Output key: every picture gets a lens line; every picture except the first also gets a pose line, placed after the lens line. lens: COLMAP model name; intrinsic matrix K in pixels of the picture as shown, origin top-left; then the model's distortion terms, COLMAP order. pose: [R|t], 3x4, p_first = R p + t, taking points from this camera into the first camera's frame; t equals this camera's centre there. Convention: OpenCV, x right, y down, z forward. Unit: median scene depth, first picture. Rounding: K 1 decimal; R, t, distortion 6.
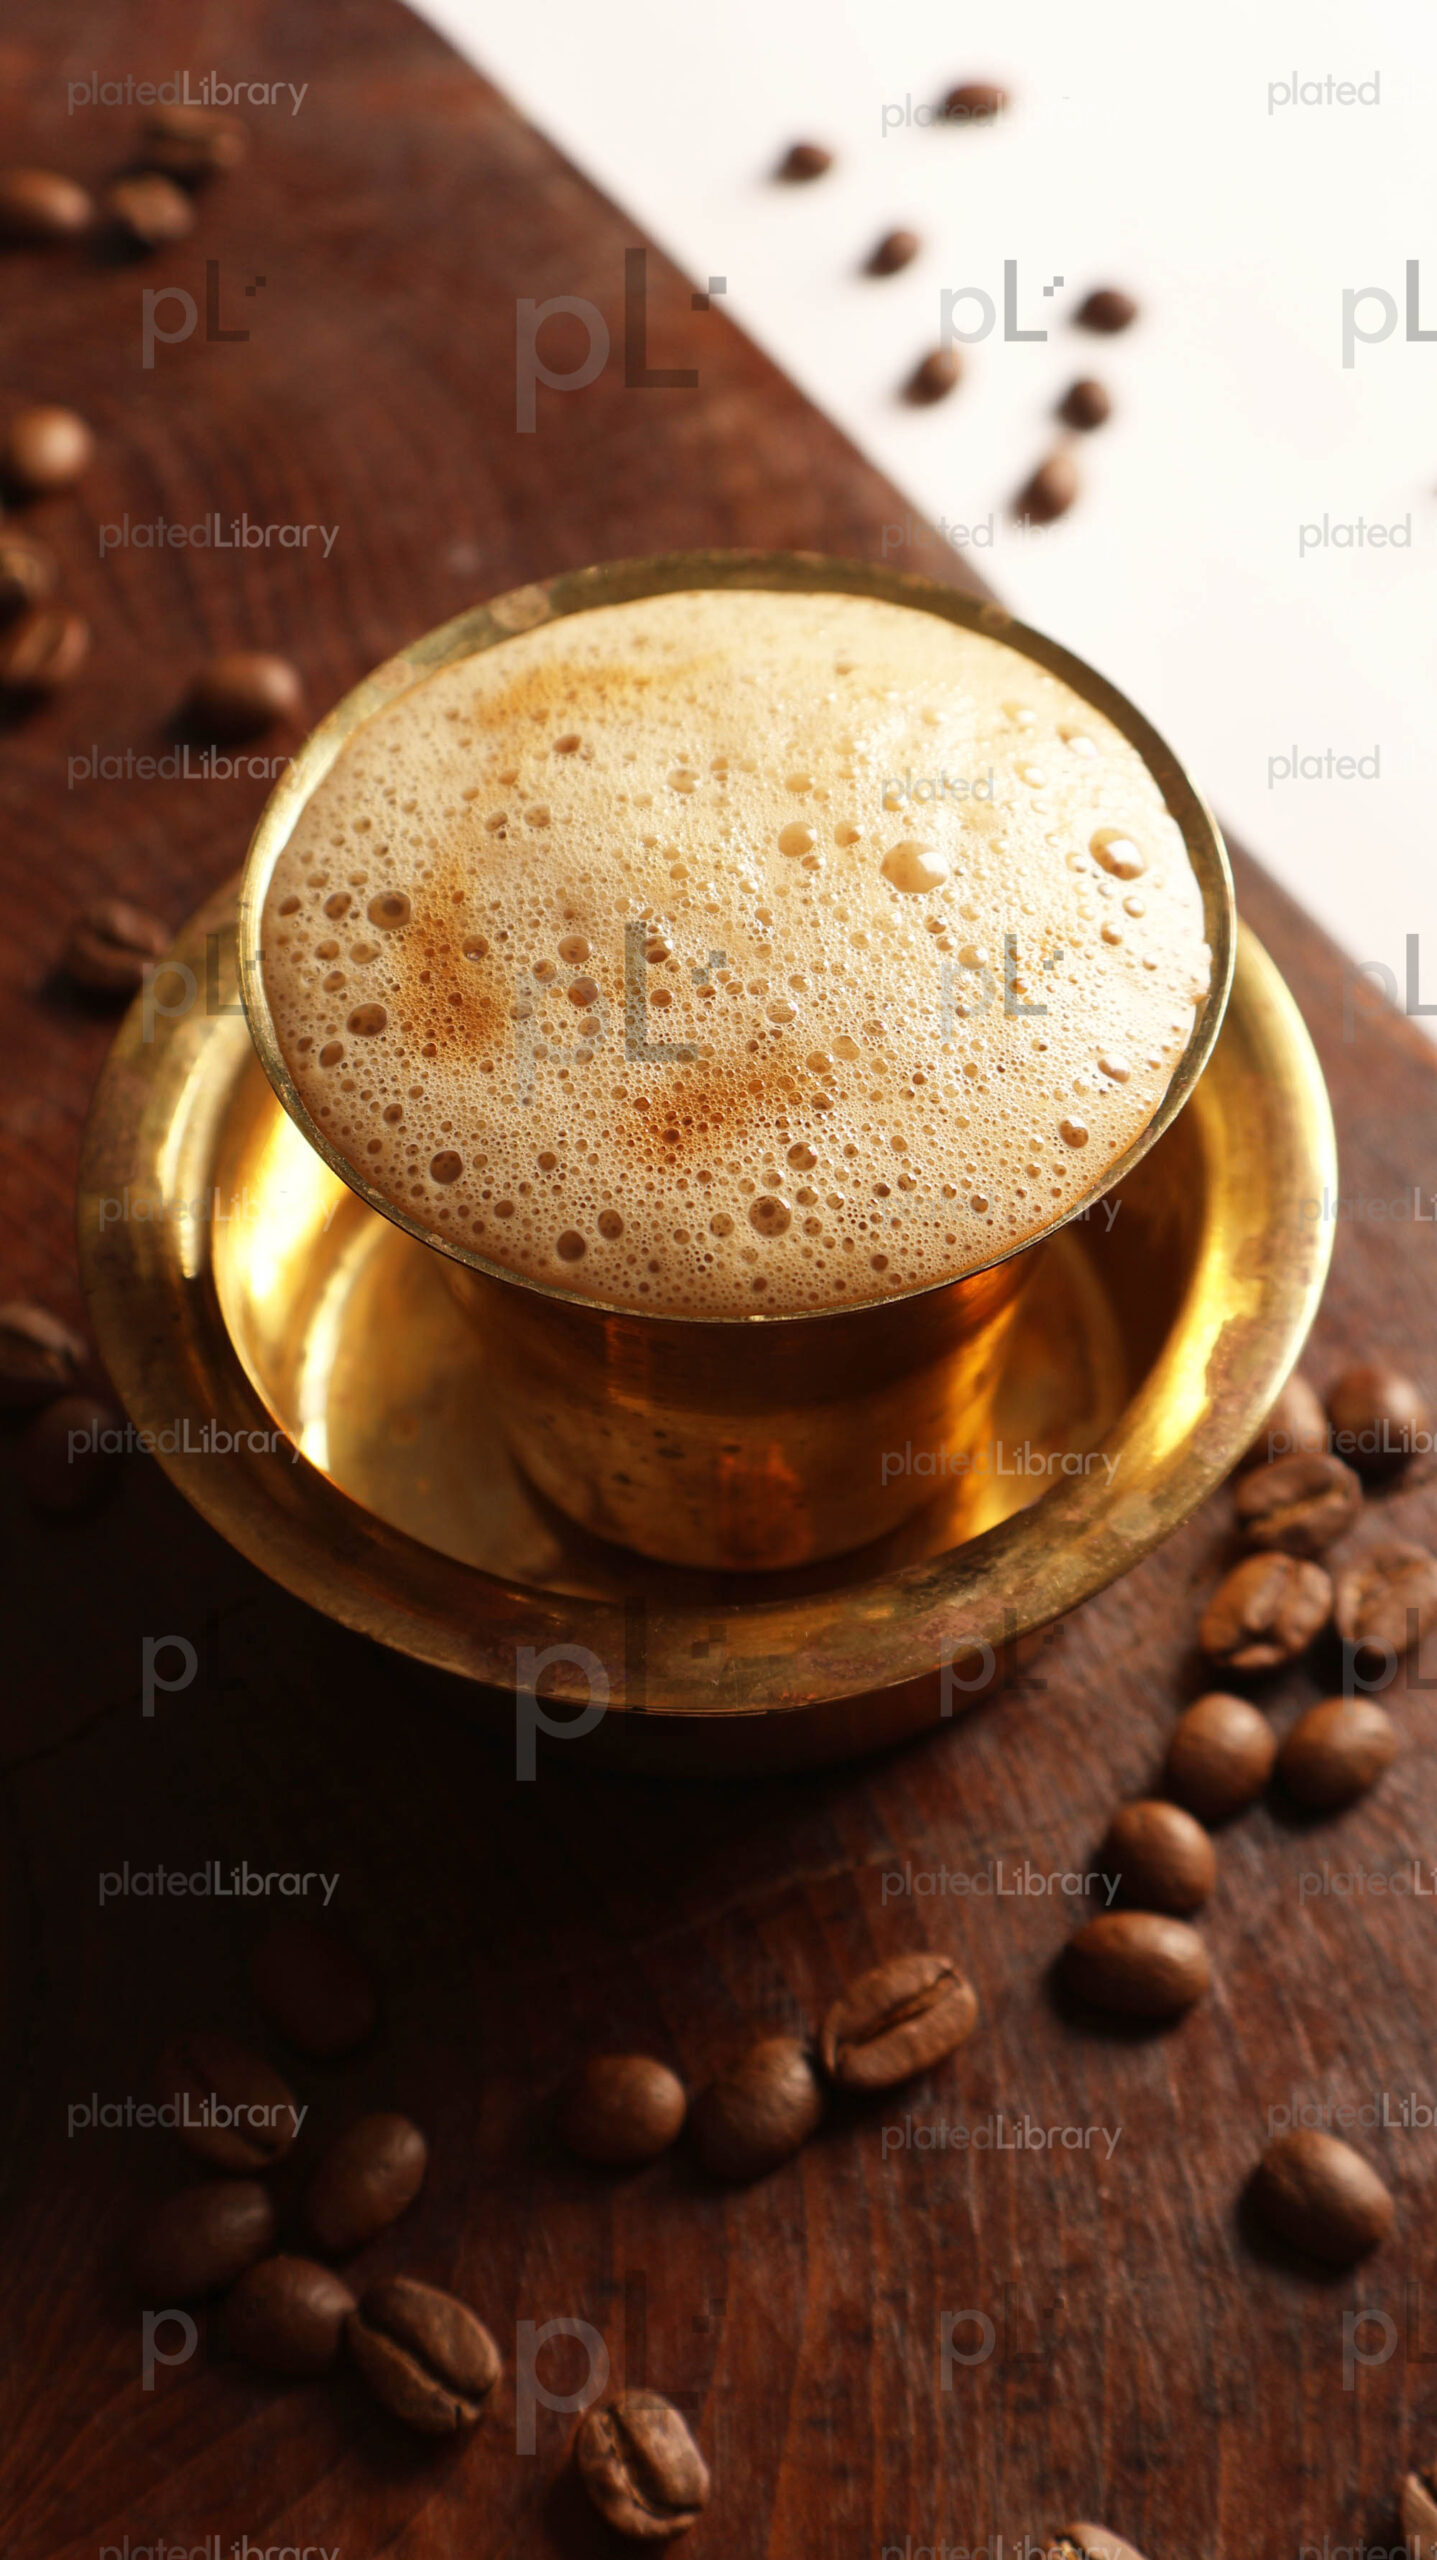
lens RADIAL K [[3298.0, 0, 717.2], [0, 3298.0, 1279.7], [0, 0, 1]] dist [-0.005009, 0.000000]
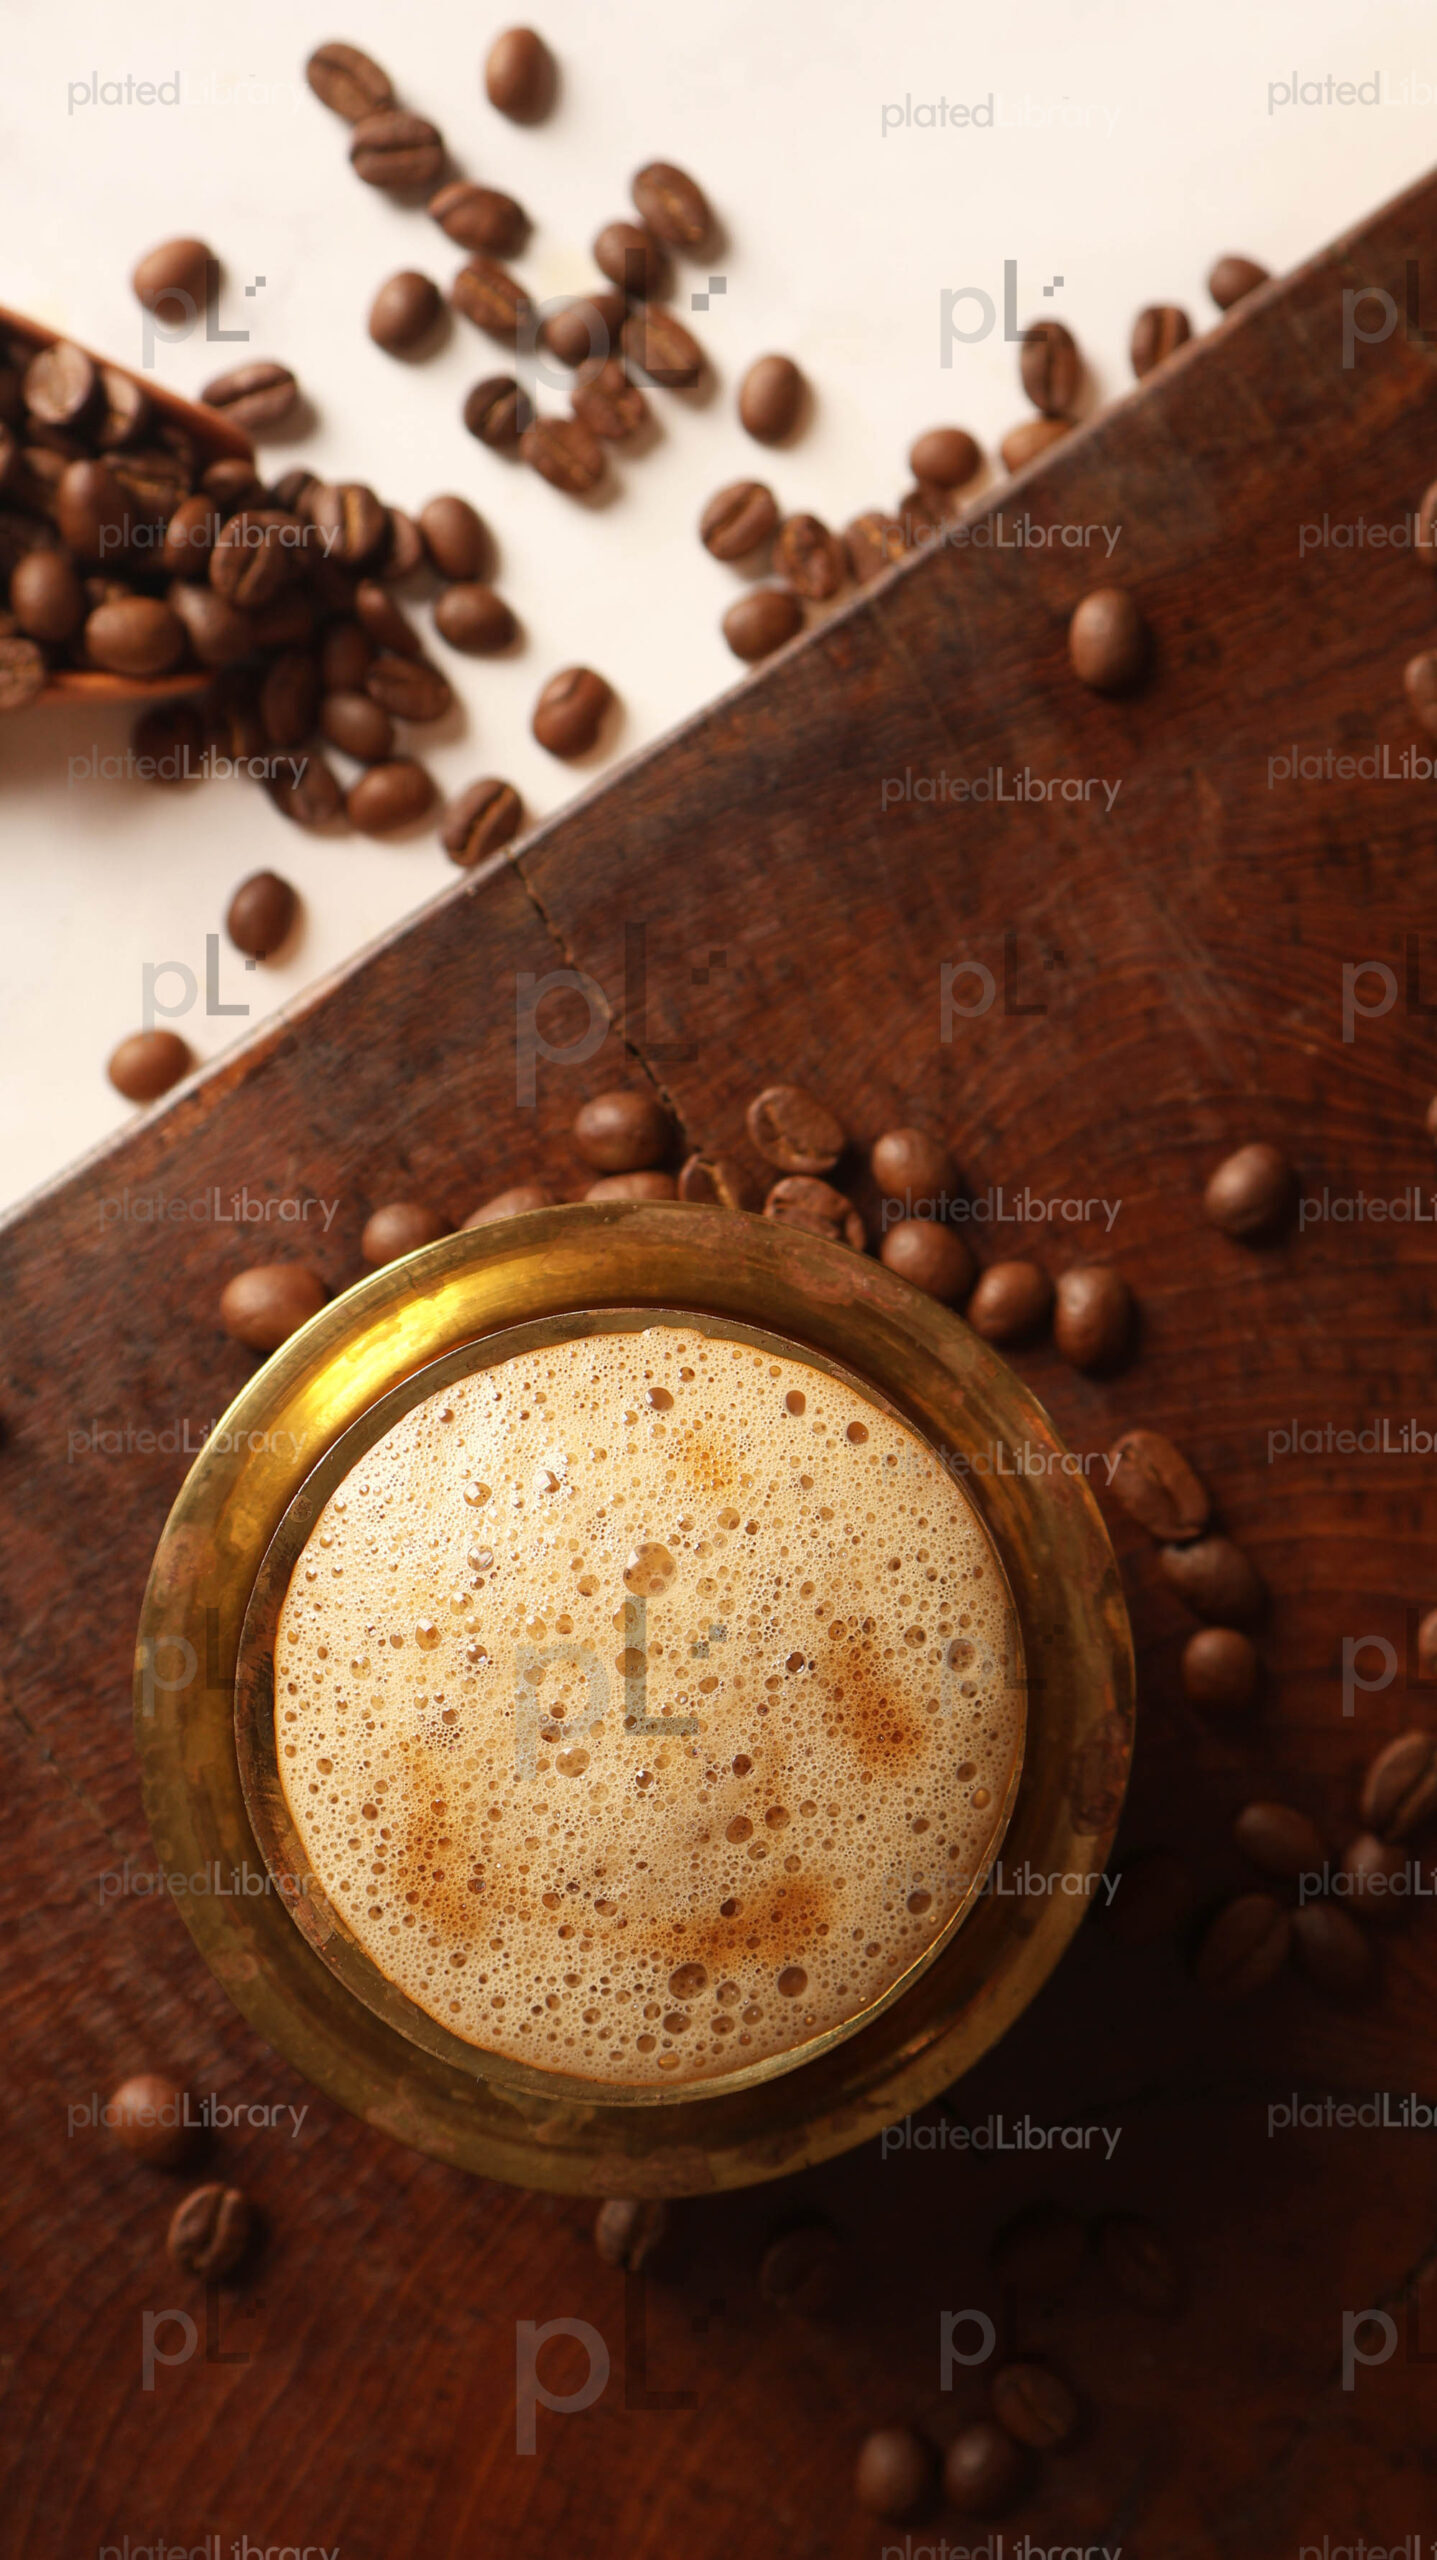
lens RADIAL K [[3298.0, 0, 713.6], [0, 3298.0, 1281.2], [0, 0, 1]] dist [-0.005009, 0.000000]
pose [[-0.081580, -0.996373, 0.024220, 0.140069], [0.789709, -0.049796, 0.611457, -0.890518], [-0.608033, 0.069009, 0.790907, -0.016530]]
